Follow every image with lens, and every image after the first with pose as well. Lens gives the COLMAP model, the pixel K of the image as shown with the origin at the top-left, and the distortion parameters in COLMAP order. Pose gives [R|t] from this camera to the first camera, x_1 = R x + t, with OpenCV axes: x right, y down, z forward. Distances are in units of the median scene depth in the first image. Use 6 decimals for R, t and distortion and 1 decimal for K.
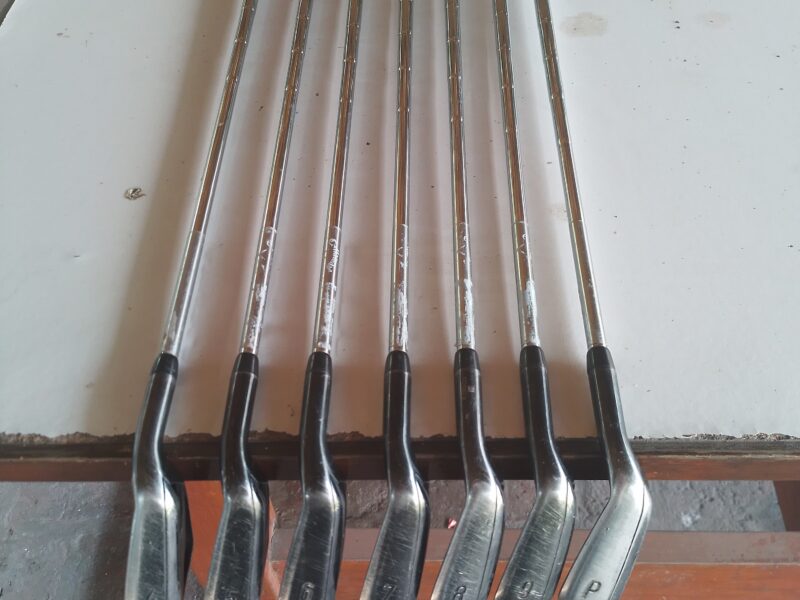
lens RADIAL K [[830.9, 0, 400.0], [0, 830.9, 300.0], [0, 0, 1]] dist [0.002840, -0.020057]
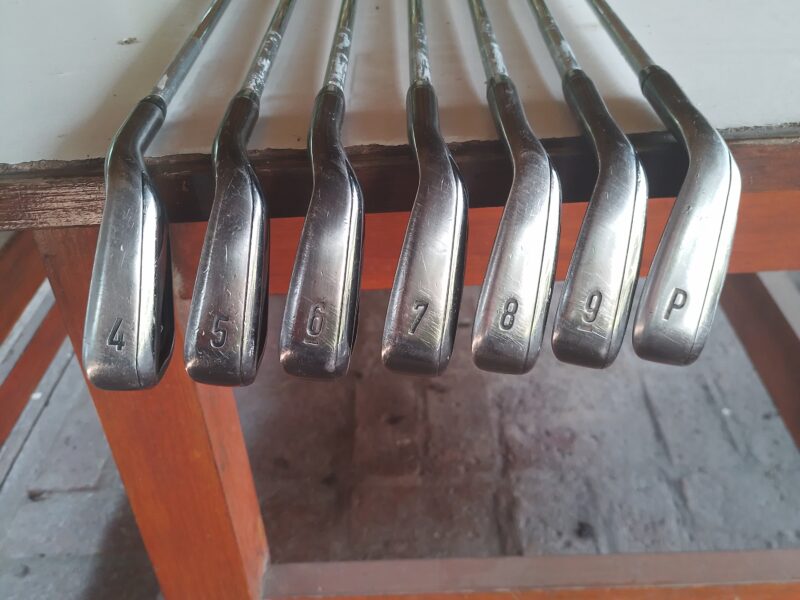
lens RADIAL K [[830.9, 0, 400.0], [0, 830.9, 300.0], [0, 0, 1]] dist [0.002840, -0.020057]
pose [[0.999713, -0.022365, 0.008621, -0.038121], [0.023819, 0.967145, -0.253106, 0.520982], [-0.002677, 0.253239, 0.967400, 0.224301]]
